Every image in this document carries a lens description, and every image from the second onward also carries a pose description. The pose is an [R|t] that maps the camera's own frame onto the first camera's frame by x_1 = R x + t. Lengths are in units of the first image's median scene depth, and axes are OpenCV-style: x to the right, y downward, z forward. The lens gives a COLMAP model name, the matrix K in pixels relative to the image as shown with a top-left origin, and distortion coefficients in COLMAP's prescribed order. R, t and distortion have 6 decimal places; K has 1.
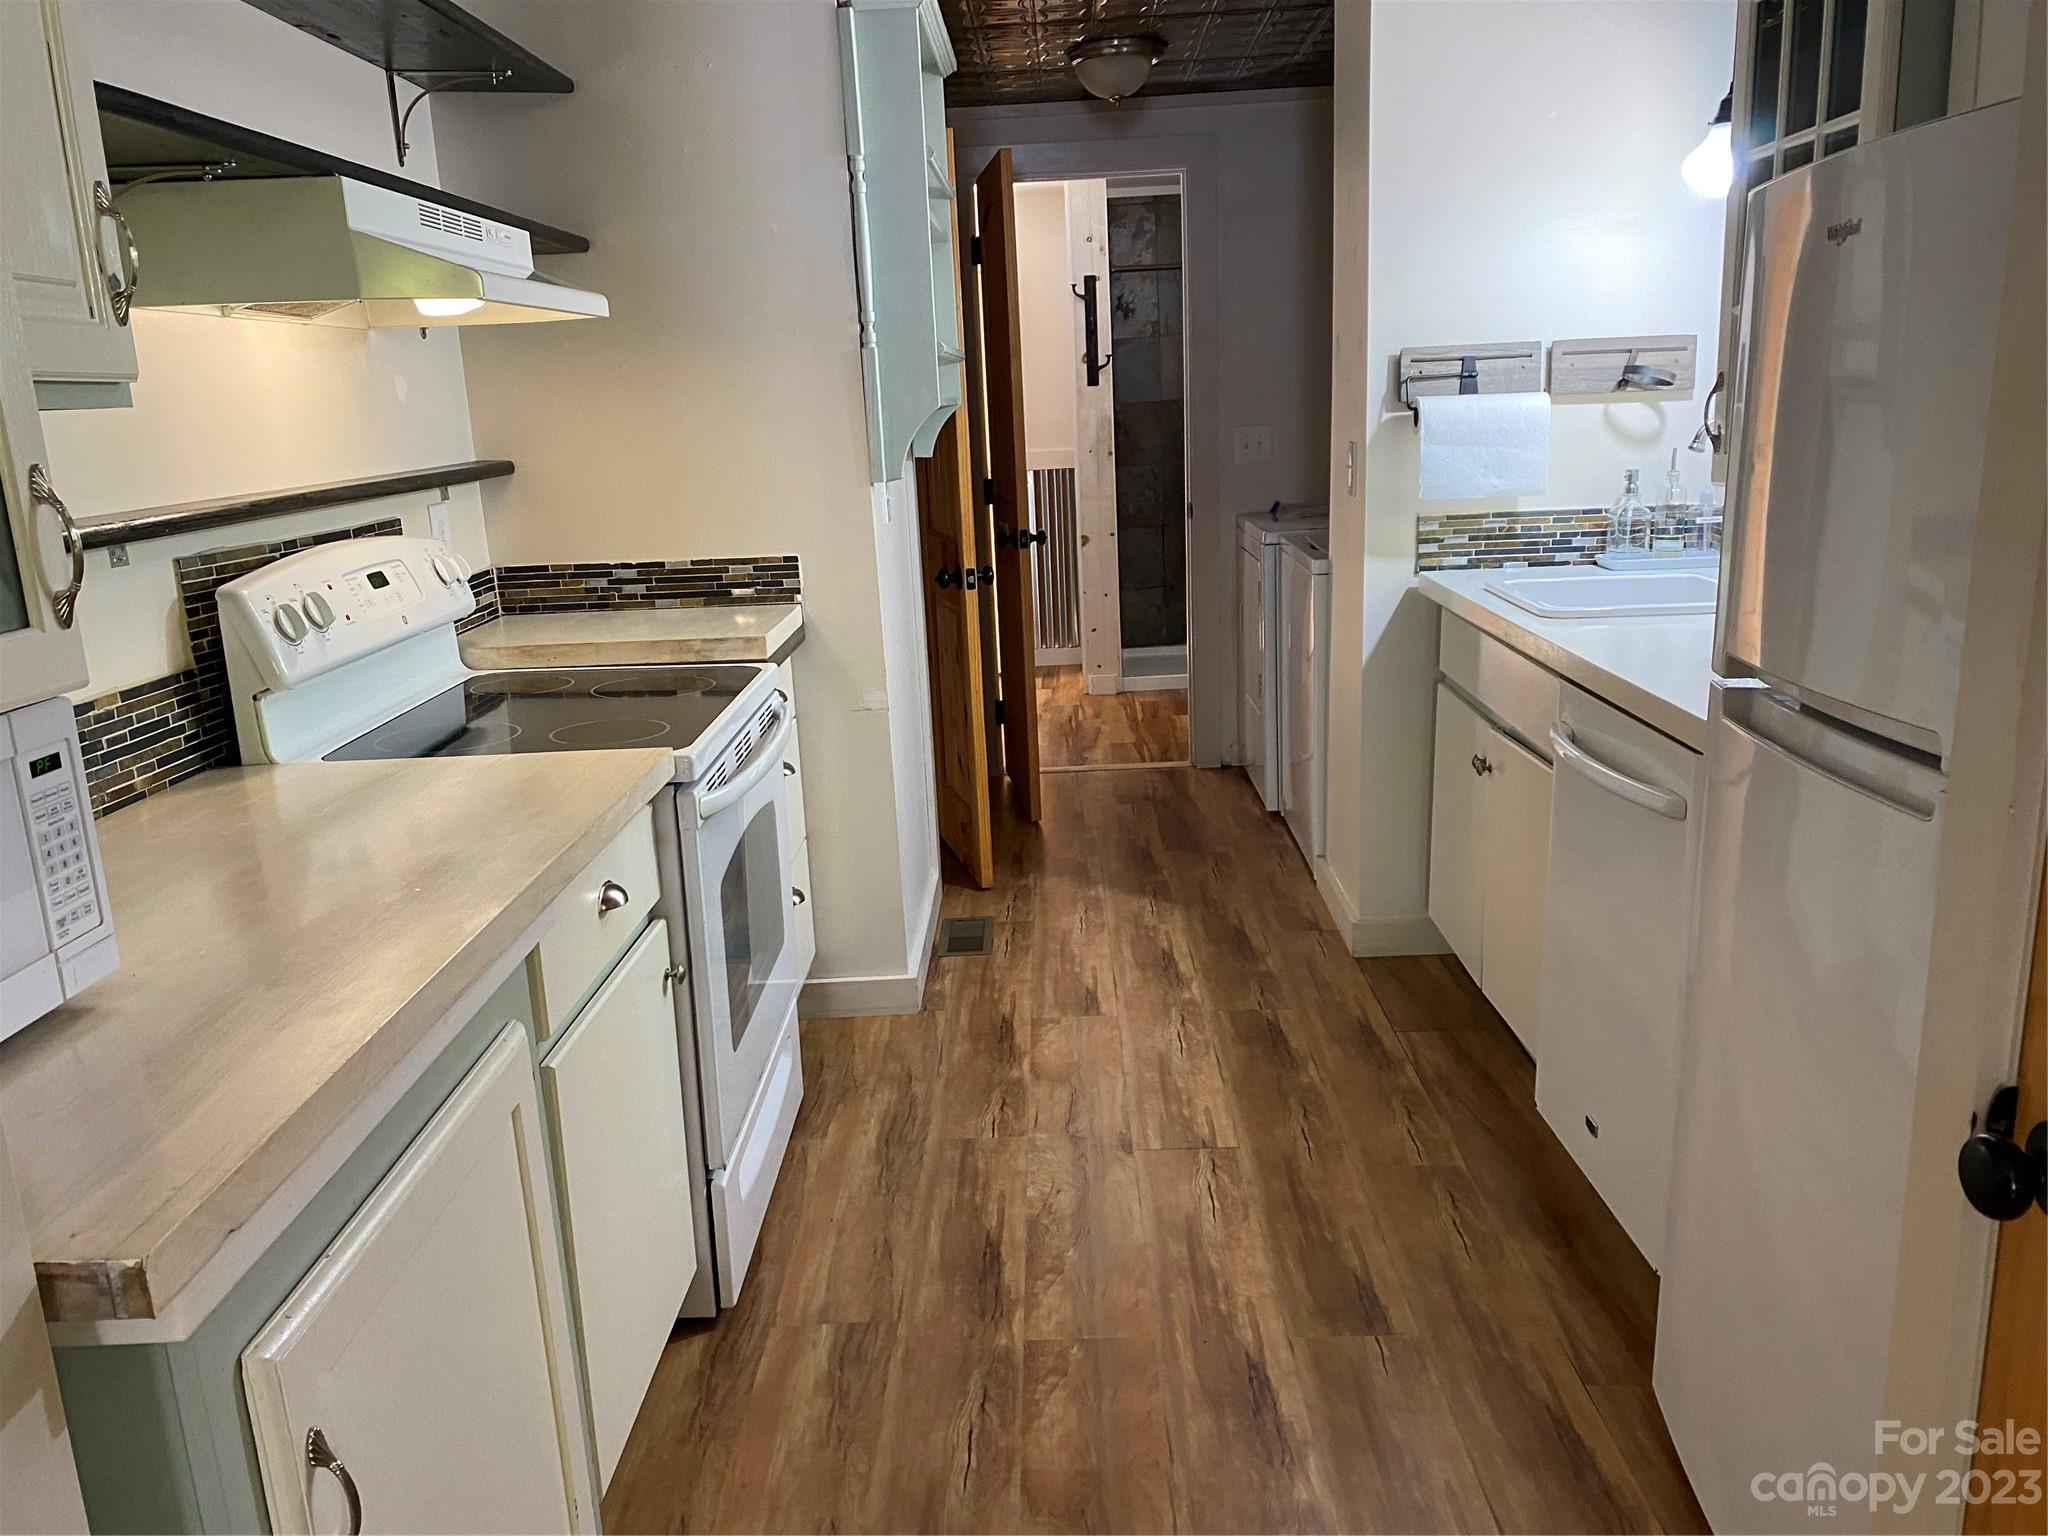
lens RADIAL K [[1560.9, 0, 1021.9], [0, 1560.9, 765.0], [0, 0, 1]] dist [0.040817, -0.027297]
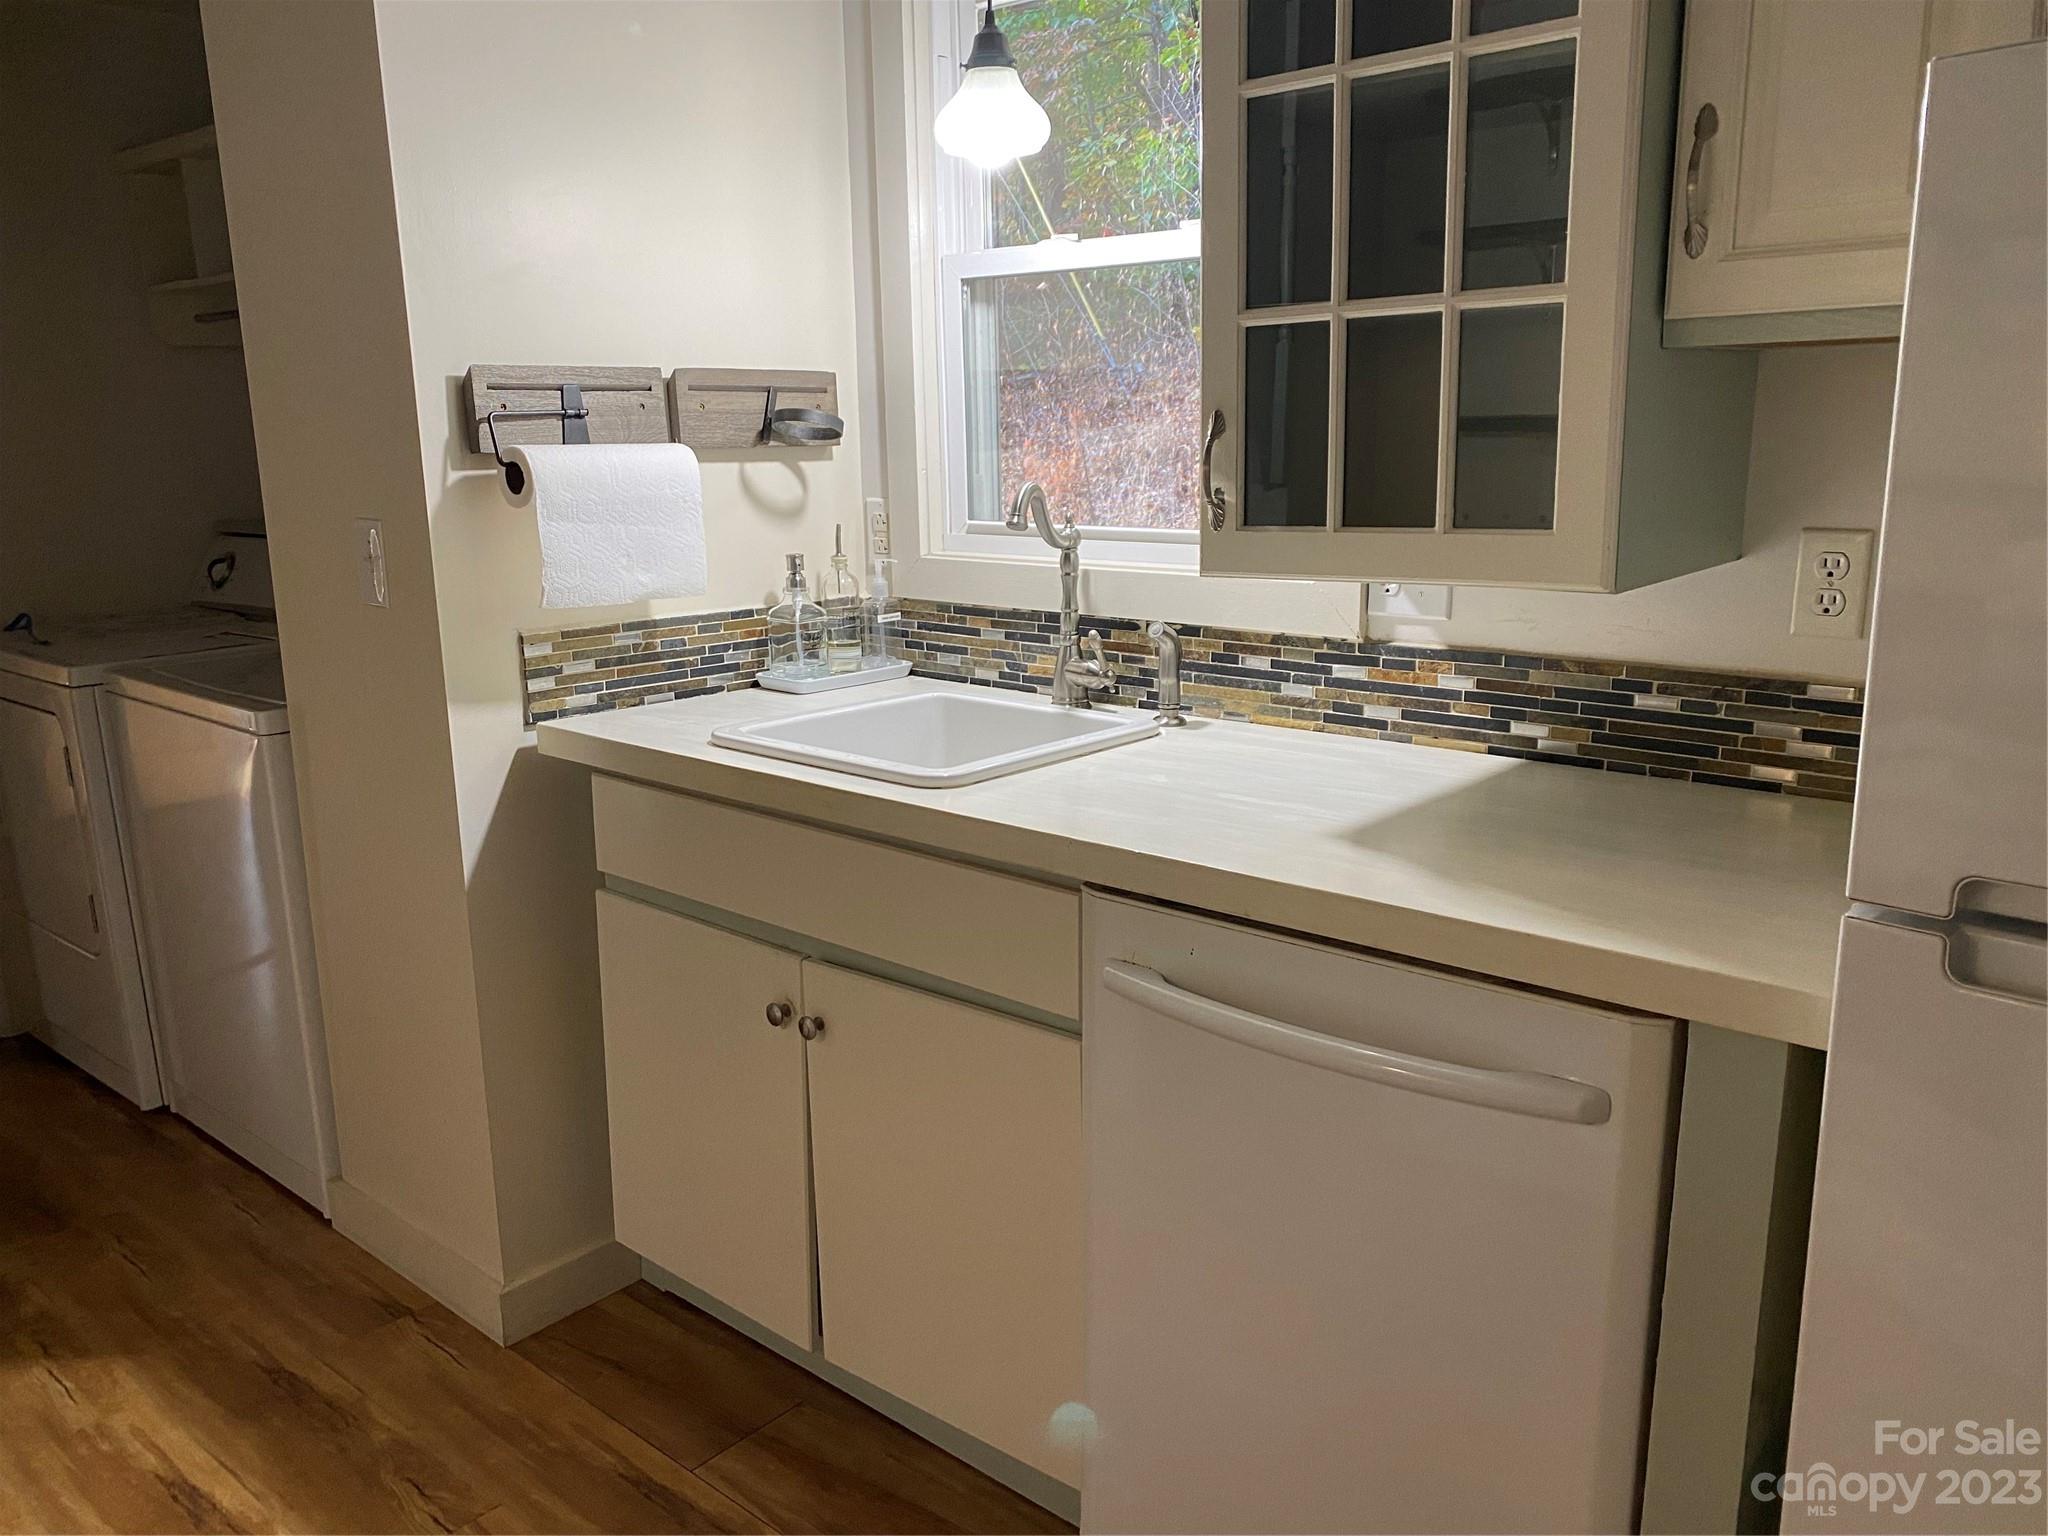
lens RADIAL K [[1560.9, 0, 1023.4], [0, 1560.9, 787.9], [0, 0, 1]] dist [0.040817, -0.027297]
pose [[0.645320, -0.142351, 0.750532, -0.096567], [0.165394, 0.985216, 0.044655, -0.093881], [-0.745793, 0.095317, 0.659324, 0.443518]]
